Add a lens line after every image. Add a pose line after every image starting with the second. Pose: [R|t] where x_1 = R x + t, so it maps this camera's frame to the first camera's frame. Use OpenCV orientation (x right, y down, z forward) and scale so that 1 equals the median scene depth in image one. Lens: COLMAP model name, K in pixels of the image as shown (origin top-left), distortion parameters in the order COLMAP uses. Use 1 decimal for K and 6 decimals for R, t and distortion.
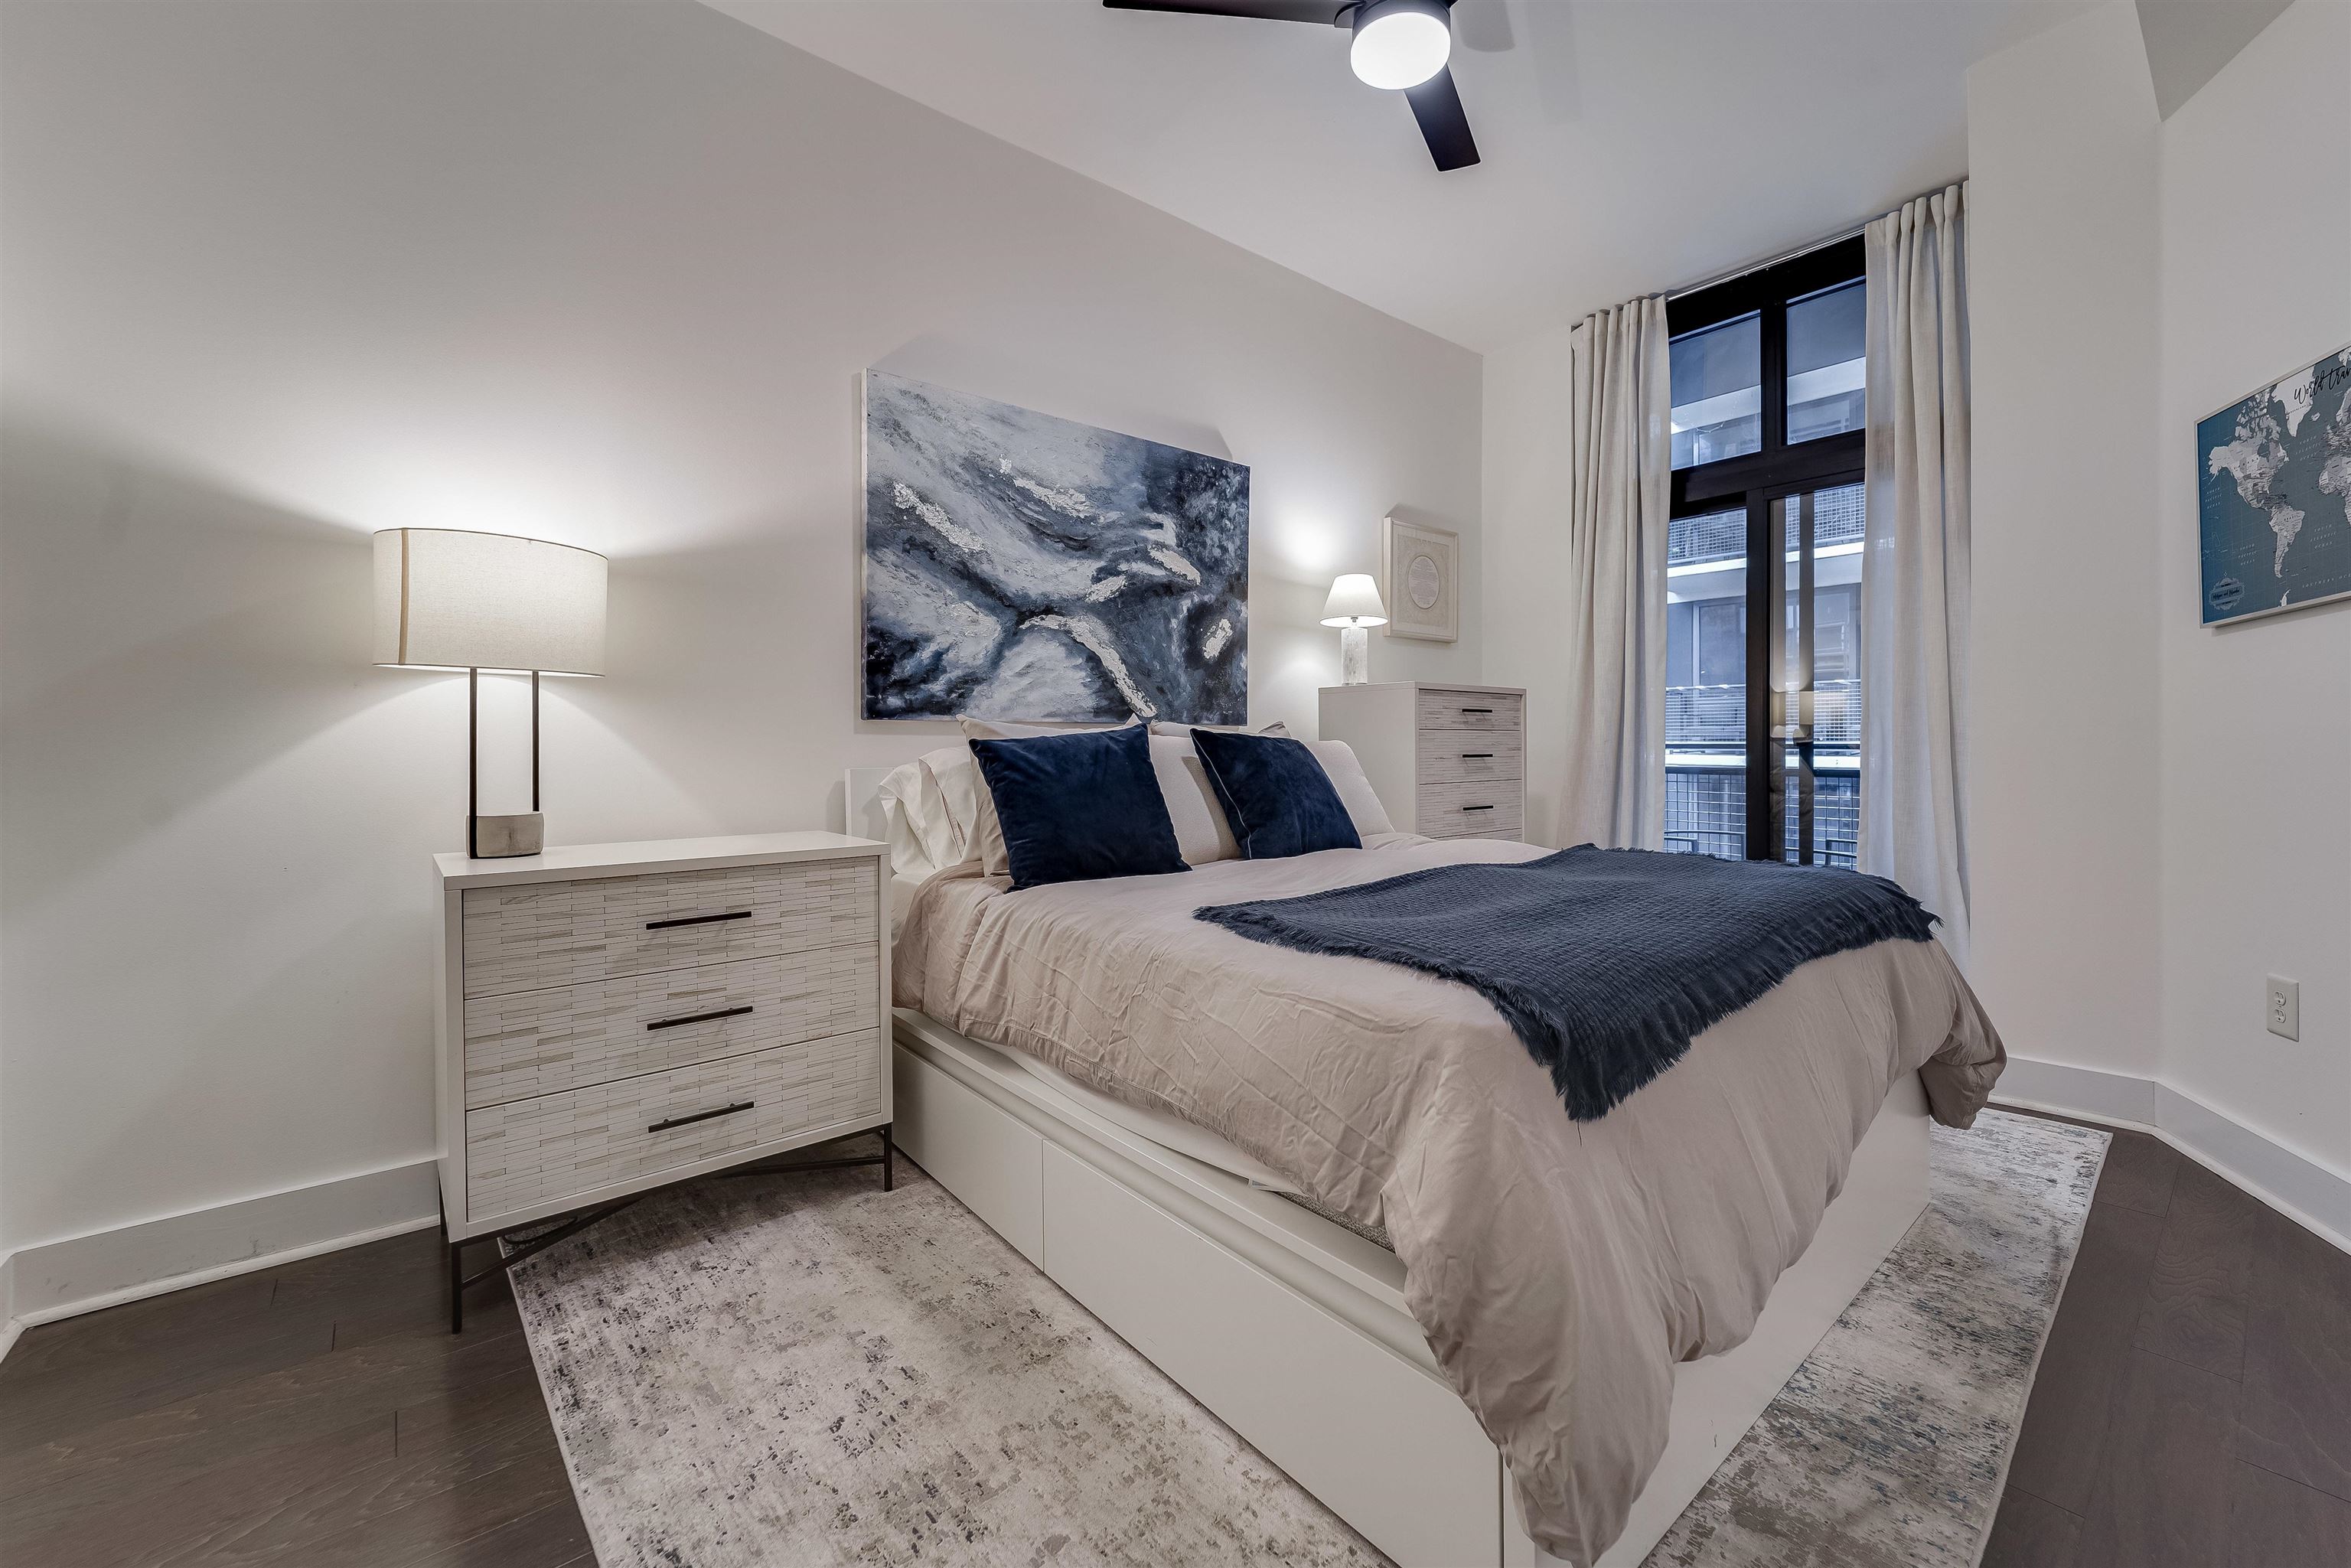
lens RADIAL K [[939.7, 0, 1184.1], [0, 939.7, 753.4], [0, 0, 1]] dist [-0.005450, -0.000747]
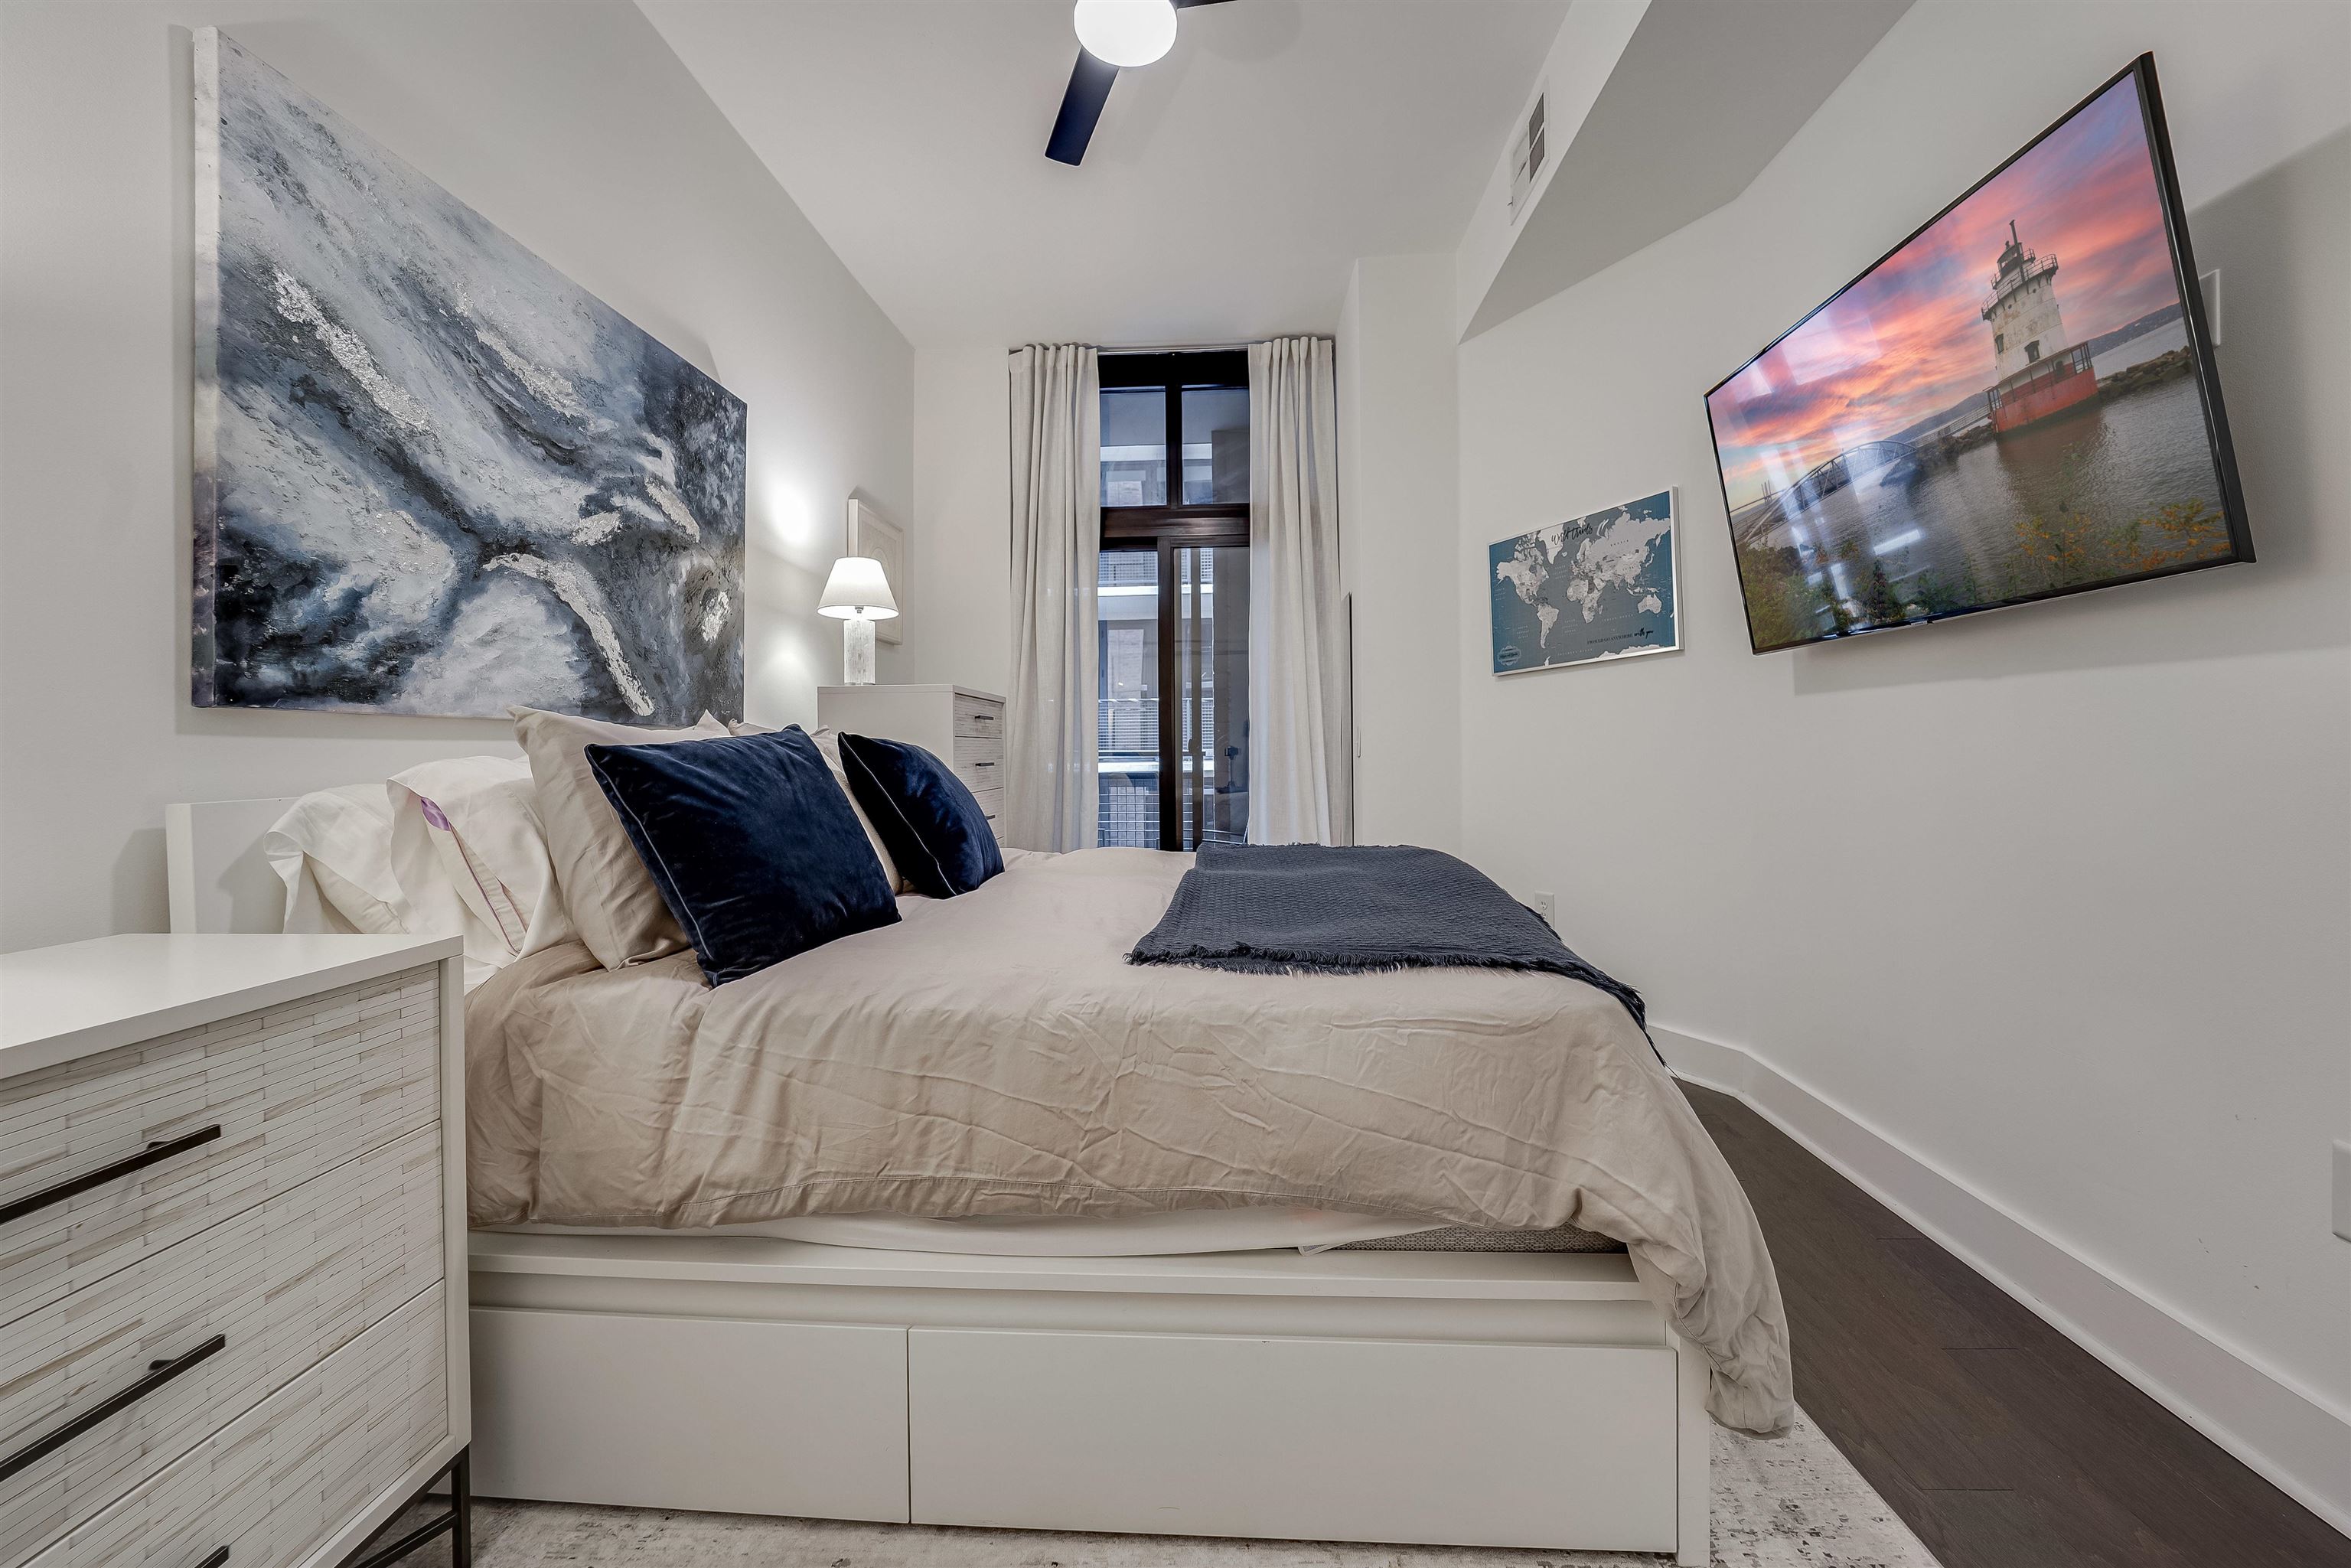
lens RADIAL K [[939.7, 0, 1182.2], [0, 939.7, 751.3], [0, 0, 1]] dist [-0.005450, -0.000747]
pose [[0.678585, -0.001825, 0.734520, -0.305426], [0.011521, 0.999900, -0.008159, -0.001123], [-0.734432, 0.013999, 0.678538, 0.227341]]
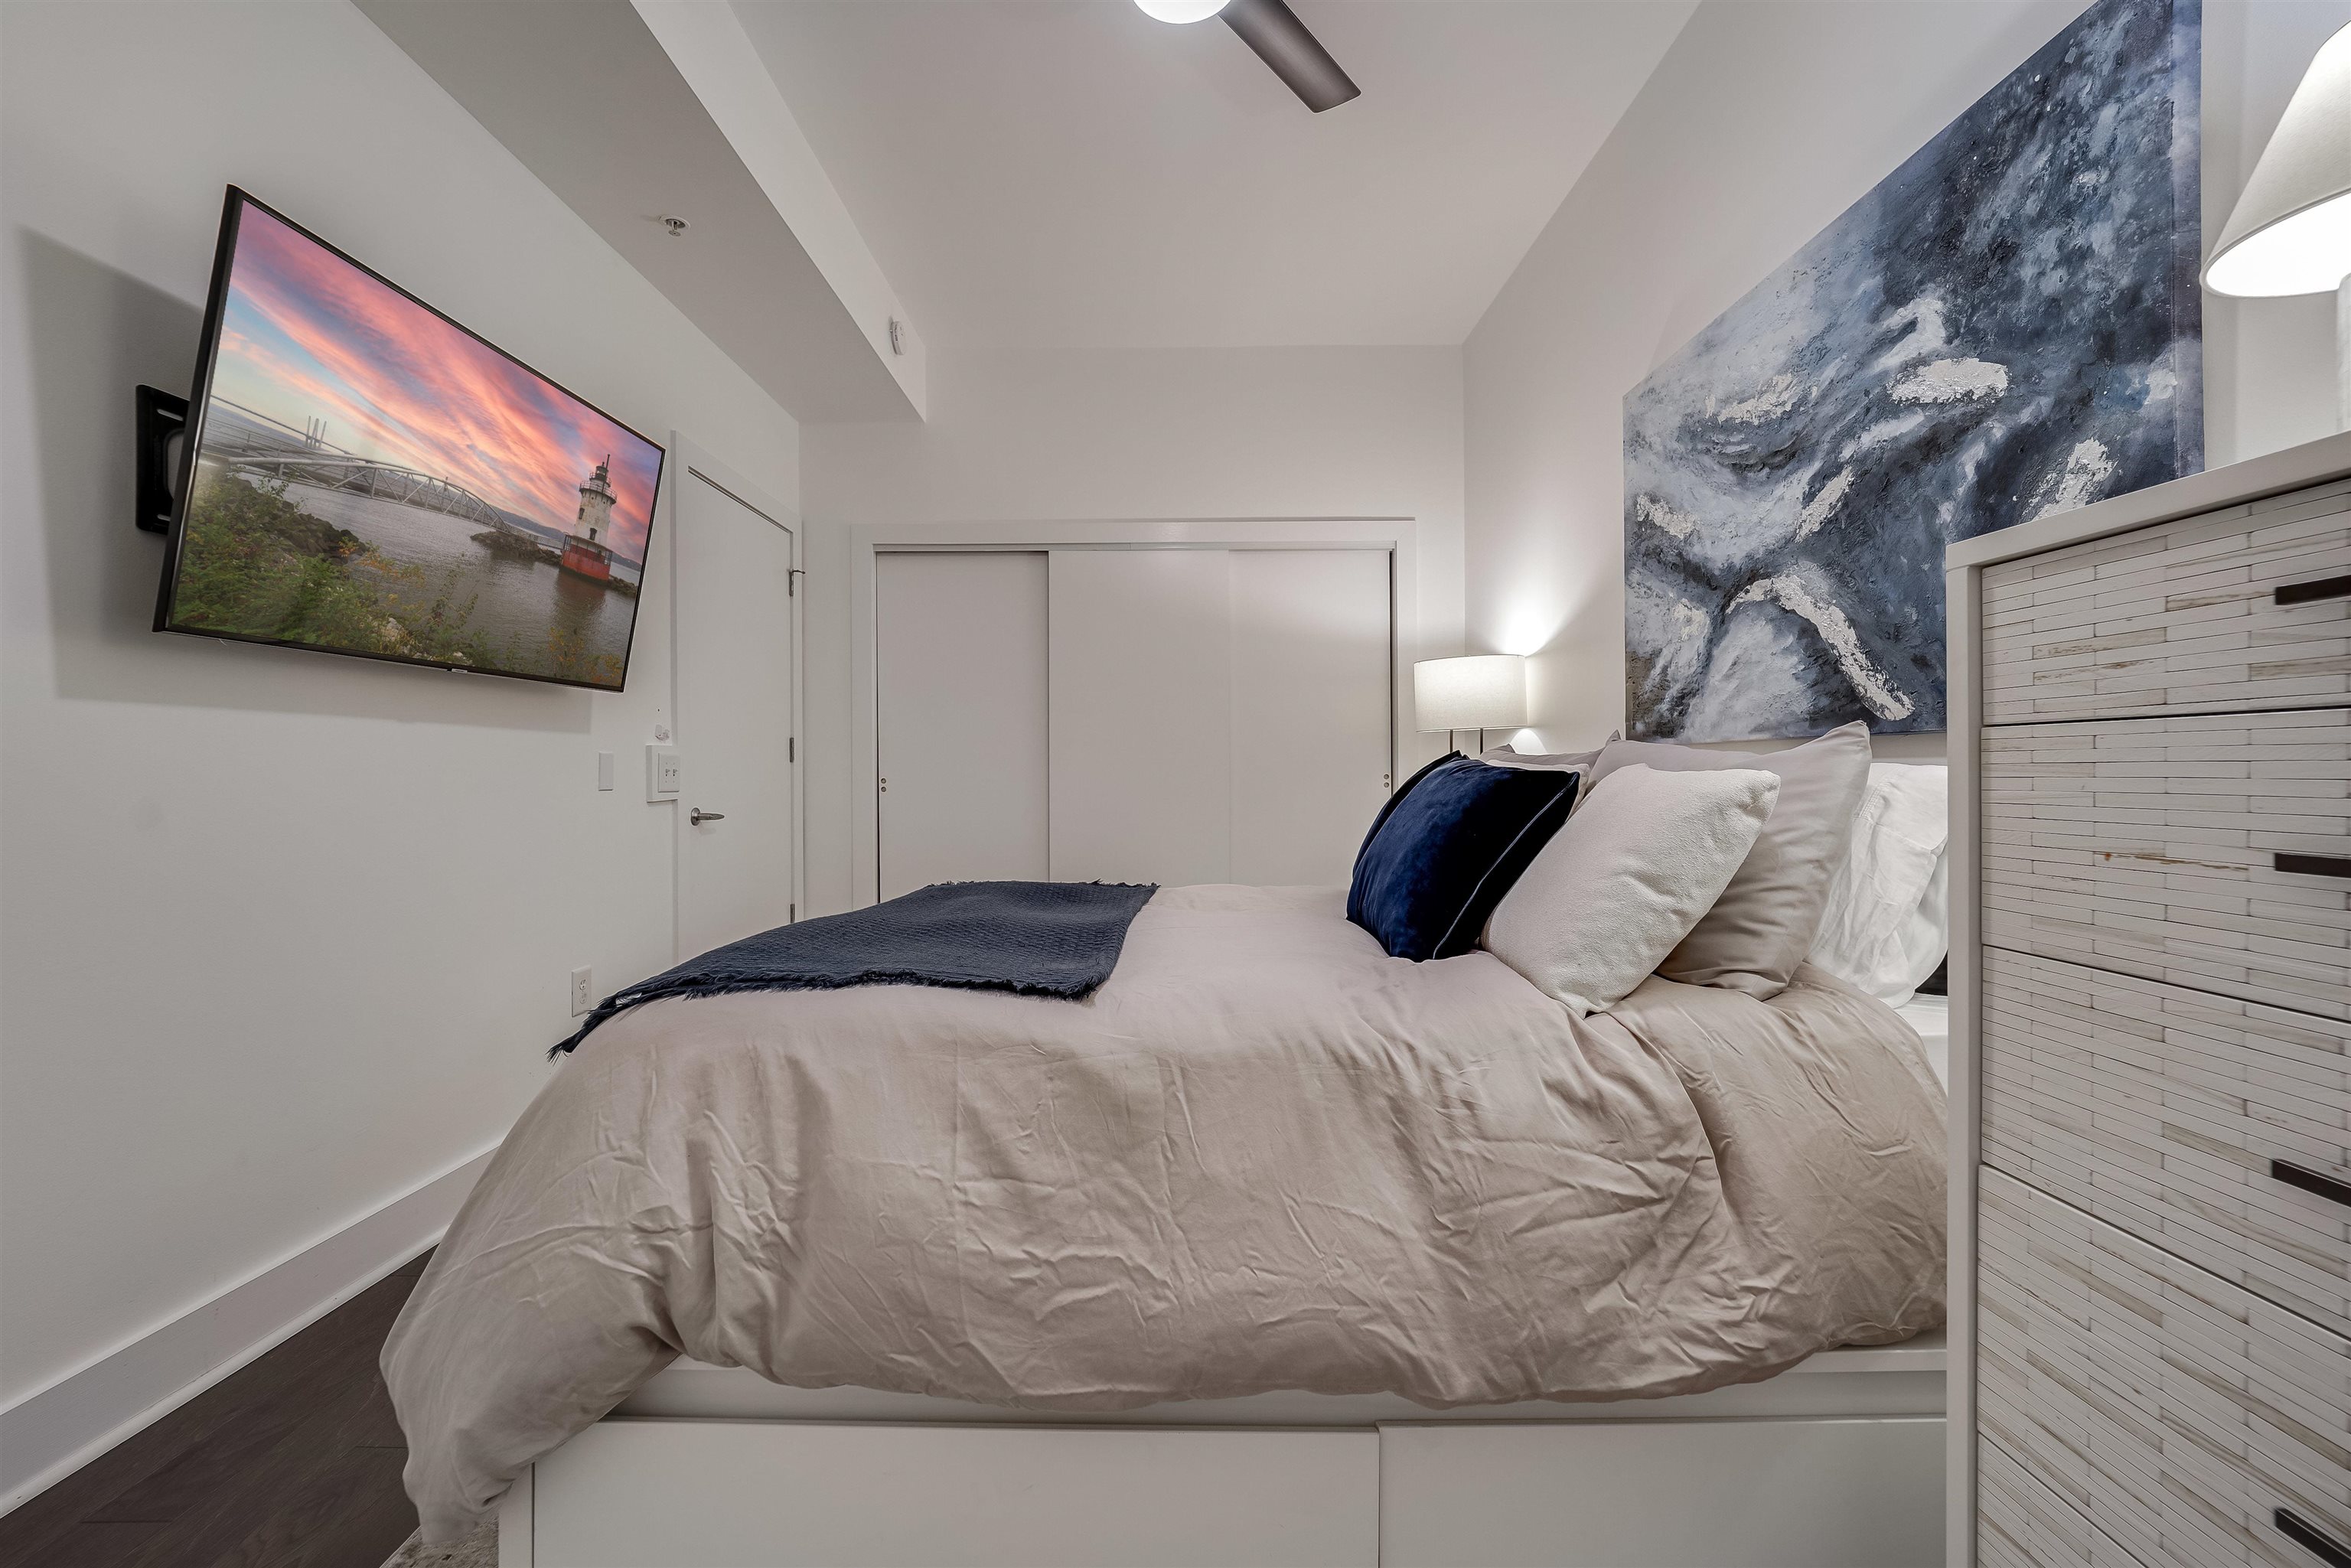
lens RADIAL K [[939.7, 0, 1209.1], [0, 939.7, 767.5], [0, 0, 1]] dist [-0.005450, -0.000747]
pose [[-0.608180, 0.005933, -0.793777, 0.626636], [-0.000147, 0.999971, 0.007587, -0.018237], [0.793799, 0.004730, -0.608161, 1.082401]]
